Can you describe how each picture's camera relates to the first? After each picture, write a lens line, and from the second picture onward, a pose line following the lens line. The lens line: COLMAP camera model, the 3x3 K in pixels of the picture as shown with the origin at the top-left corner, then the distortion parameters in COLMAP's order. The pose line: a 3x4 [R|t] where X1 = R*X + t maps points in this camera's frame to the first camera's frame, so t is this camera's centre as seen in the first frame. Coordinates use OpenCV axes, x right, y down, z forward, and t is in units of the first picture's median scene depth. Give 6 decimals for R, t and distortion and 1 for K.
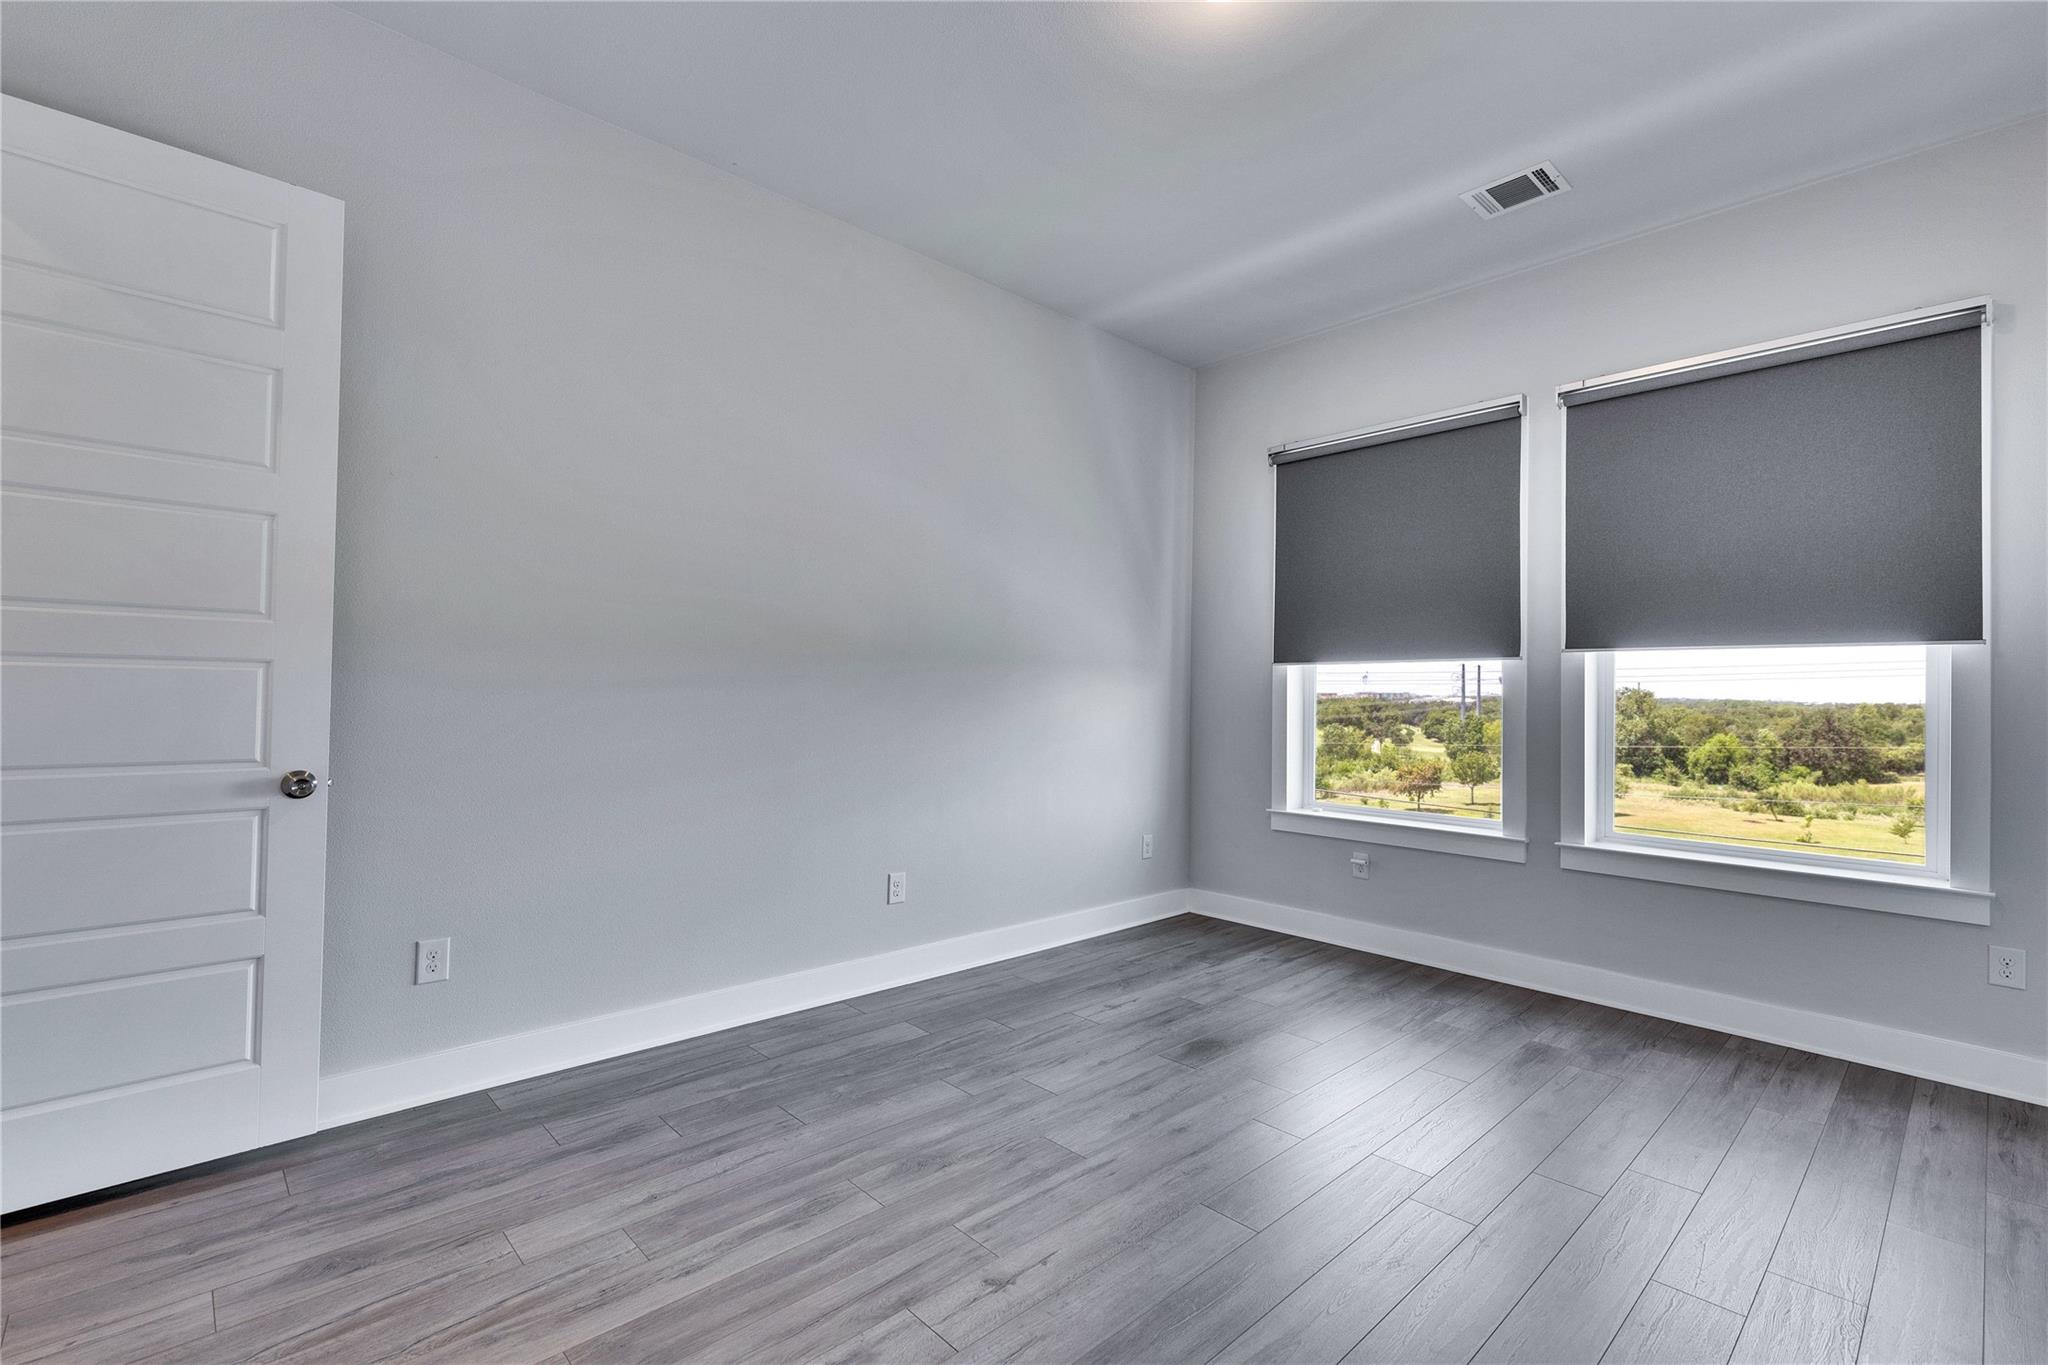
lens RADIAL K [[917.3, 0, 1030.5], [0, 917.3, 680.3], [0, 0, 1]] dist [0.002075, -0.000686]
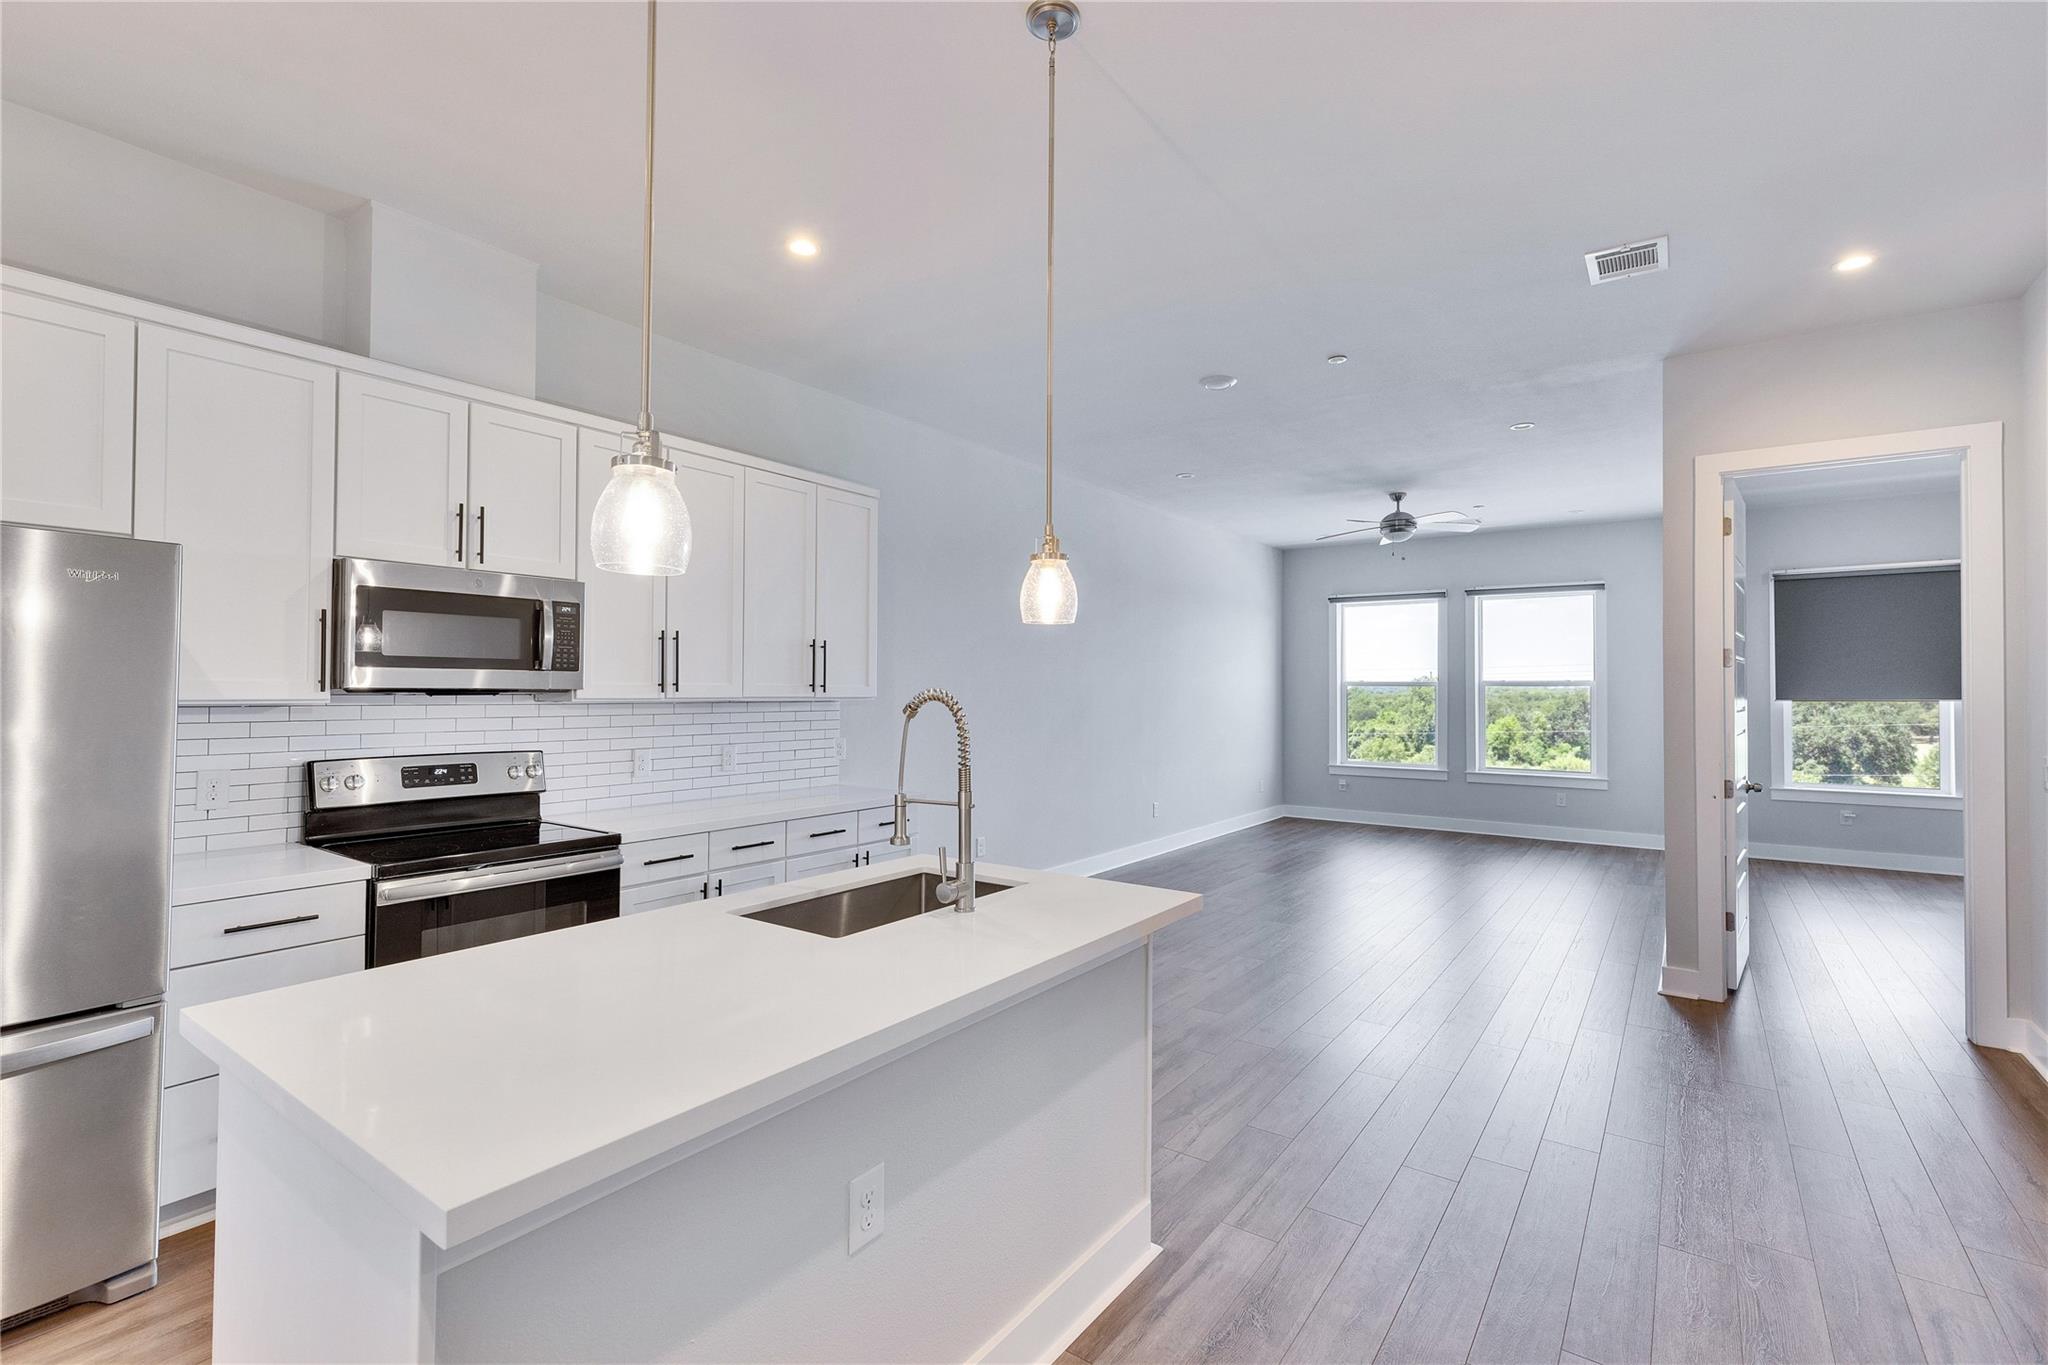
lens RADIAL K [[913.2, 0, 1033.6], [0, 913.2, 681.5], [0, 0, 1]] dist [0.002148, -0.000954]
pose [[0.985263, -0.013187, 0.170538, -1.105817], [0.011927, 0.999894, 0.008410, -0.112744], [-0.170631, -0.006252, 0.985315, -1.399057]]
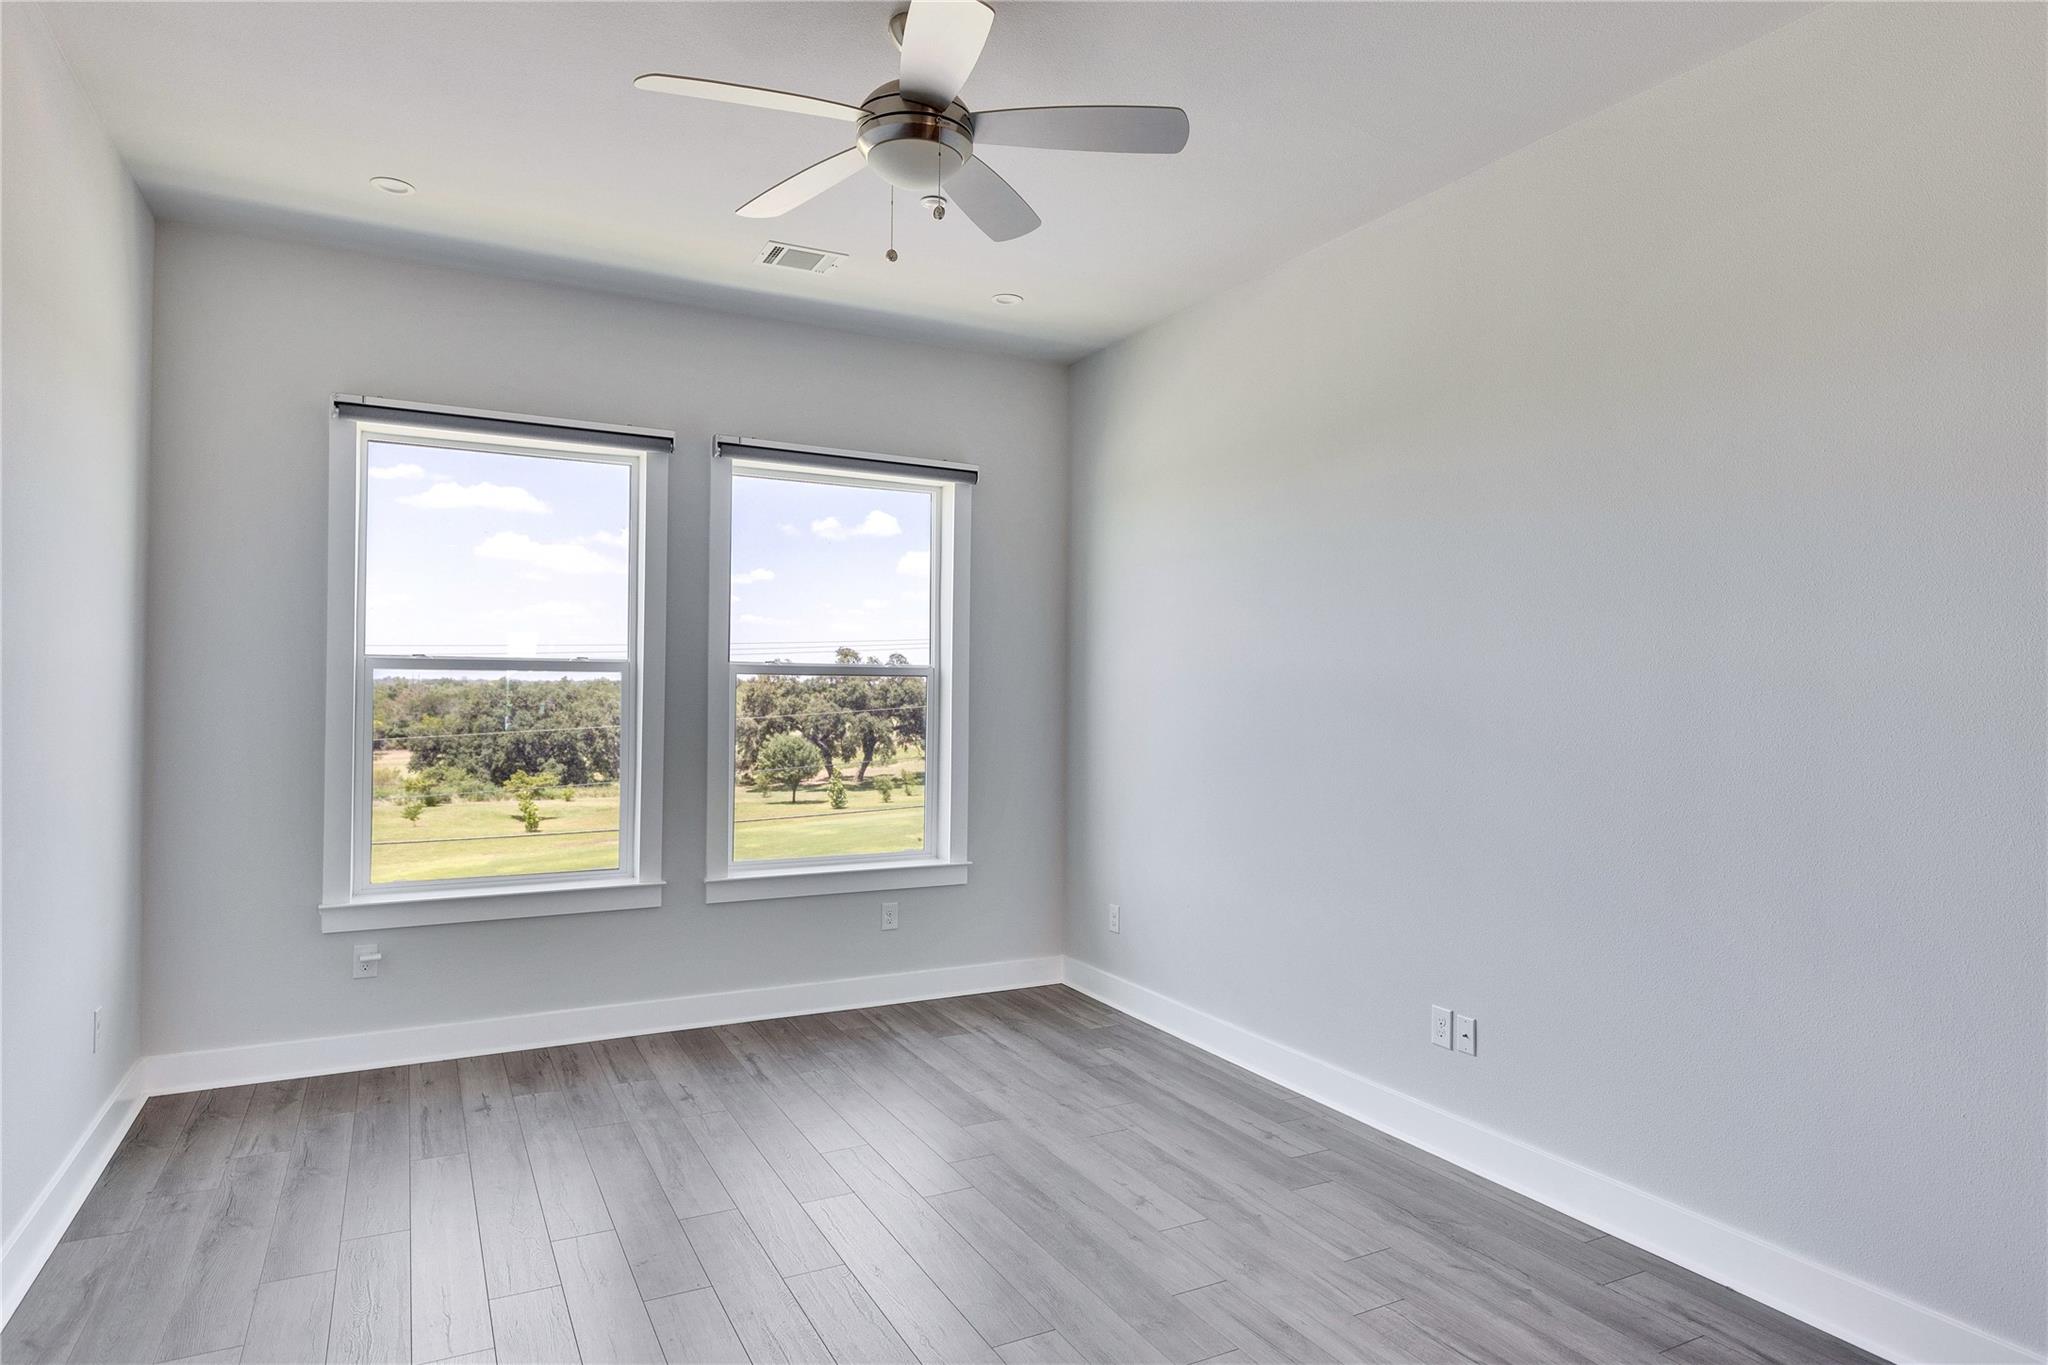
lens RADIAL K [[1171.1, 0, 1022.1], [0, 1171.1, 676.7], [0, 0, 1]] dist [0.003346, -0.000418]
pose [[0.284665, -0.005056, 0.958614, -0.639839], [-0.017735, 0.999787, 0.010540, -0.078088], [-0.958463, -0.020001, 0.284515, 0.317083]]
